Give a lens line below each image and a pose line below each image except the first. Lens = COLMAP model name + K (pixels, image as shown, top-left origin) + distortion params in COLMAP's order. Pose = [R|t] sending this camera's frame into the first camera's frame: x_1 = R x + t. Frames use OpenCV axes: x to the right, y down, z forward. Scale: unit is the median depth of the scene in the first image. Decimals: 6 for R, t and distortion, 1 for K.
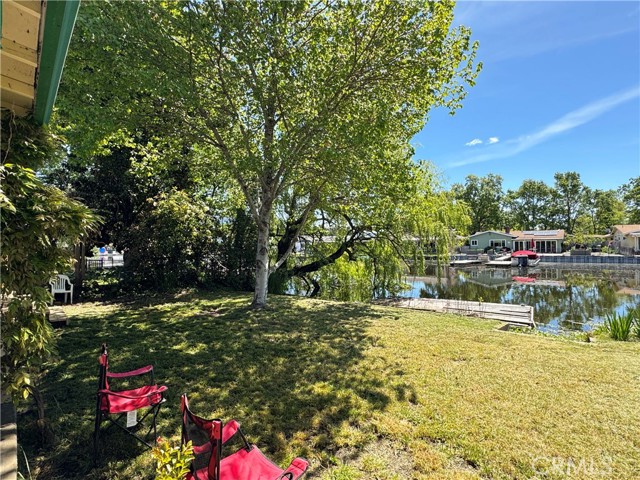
lens RADIAL K [[345.6, 0, 320.0], [0, 345.6, 240.0], [0, 0, 1]] dist [0.000127, -0.000006]
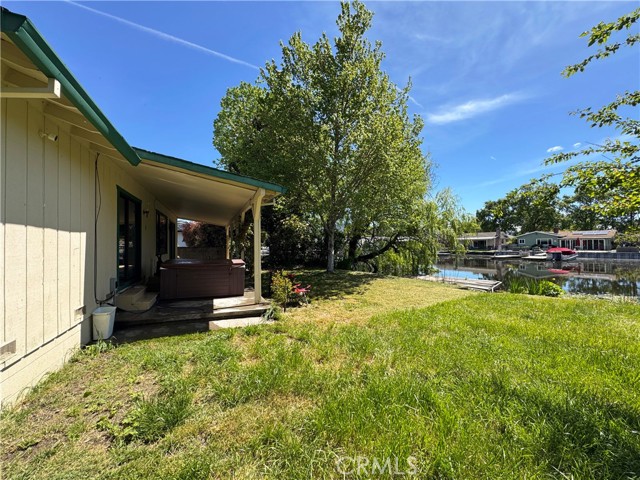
lens RADIAL K [[255.7, 0, 320.2], [0, 255.7, 239.1], [0, 0, 1]] dist [-0.001704, 0.000186]
pose [[0.951682, -0.003728, -0.307062, 0.054747], [0.003484, 0.999993, -0.001343, -0.001369], [0.307064, 0.000208, 0.951689, -0.107055]]
